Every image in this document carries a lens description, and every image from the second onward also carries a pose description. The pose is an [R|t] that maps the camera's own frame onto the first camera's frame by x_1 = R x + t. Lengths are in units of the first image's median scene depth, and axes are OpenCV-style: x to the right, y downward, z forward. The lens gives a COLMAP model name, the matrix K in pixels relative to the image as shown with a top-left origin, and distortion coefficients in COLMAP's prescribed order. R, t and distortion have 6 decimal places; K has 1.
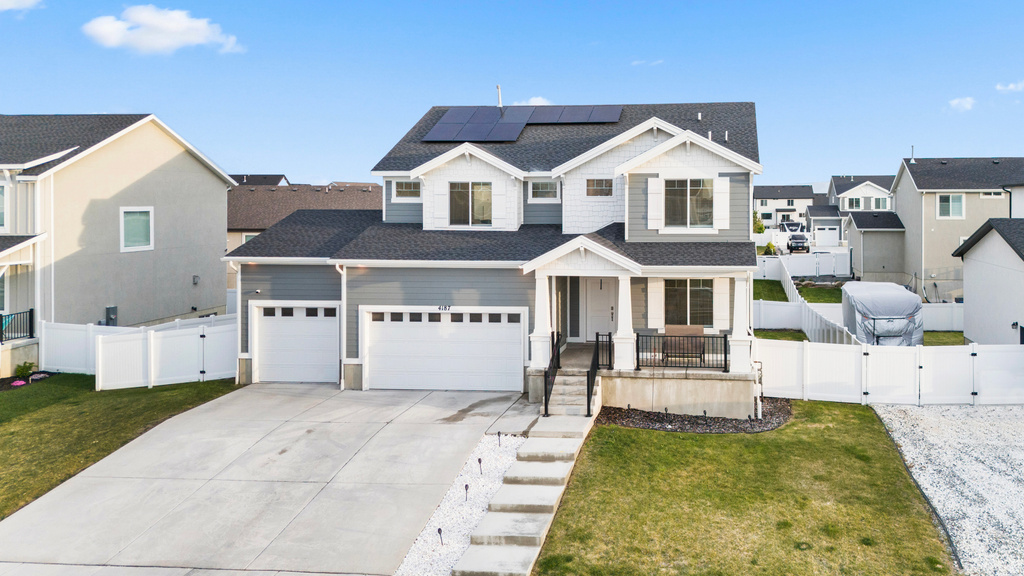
lens RADIAL K [[752.2, 0, 512.0], [0, 752.2, 288.0], [0, 0, 1]] dist [0.041044, -0.038761]
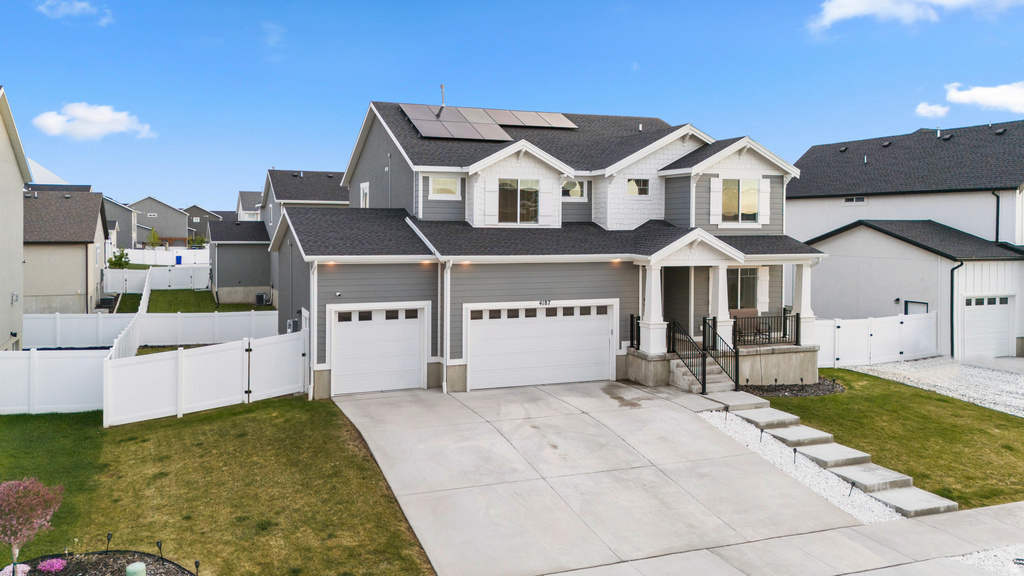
lens RADIAL K [[752.2, 0, 512.0], [0, 752.2, 288.0], [0, 0, 1]] dist [0.041044, -0.038761]
pose [[0.917526, -0.033874, 0.396230, -0.519685], [0.040688, 0.999133, -0.008803, 0.013941], [-0.395588, 0.024198, 0.918109, 0.093291]]
